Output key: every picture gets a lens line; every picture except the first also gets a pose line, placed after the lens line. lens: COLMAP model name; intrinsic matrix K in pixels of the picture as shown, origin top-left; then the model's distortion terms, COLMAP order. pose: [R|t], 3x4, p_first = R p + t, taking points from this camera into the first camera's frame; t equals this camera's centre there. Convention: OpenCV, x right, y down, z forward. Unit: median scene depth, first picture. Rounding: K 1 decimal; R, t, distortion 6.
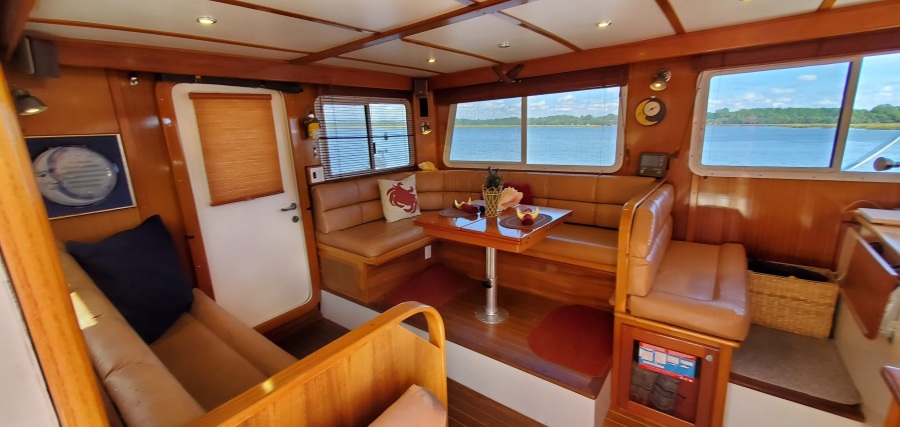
lens RADIAL K [[356.6, 0, 448.8], [0, 356.6, 210.5], [0, 0, 1]] dist [0.004206, -0.000009]
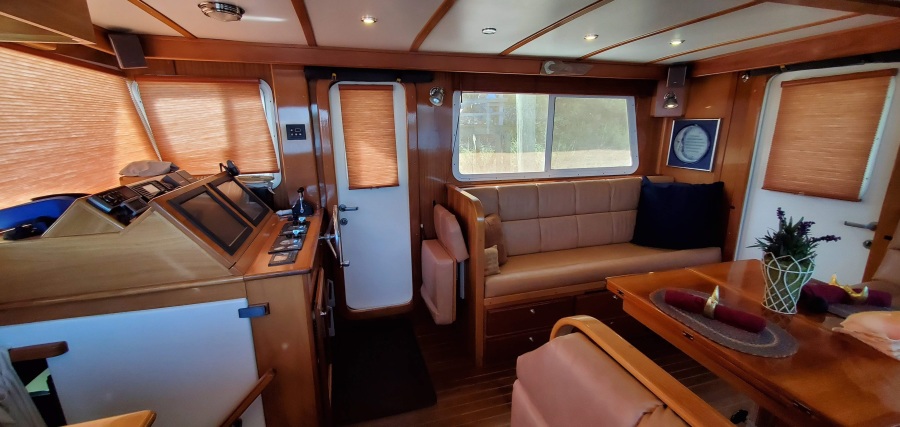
lens RADIAL K [[356.6, 0, 450.3], [0, 356.6, 212.2], [0, 0, 1]] dist [0.004206, -0.000009]
pose [[-0.596455, 0.233446, -0.767948, 0.699696], [-0.159160, 0.903371, 0.398231, -0.216221], [0.786708, 0.359754, -0.501665, 0.789985]]
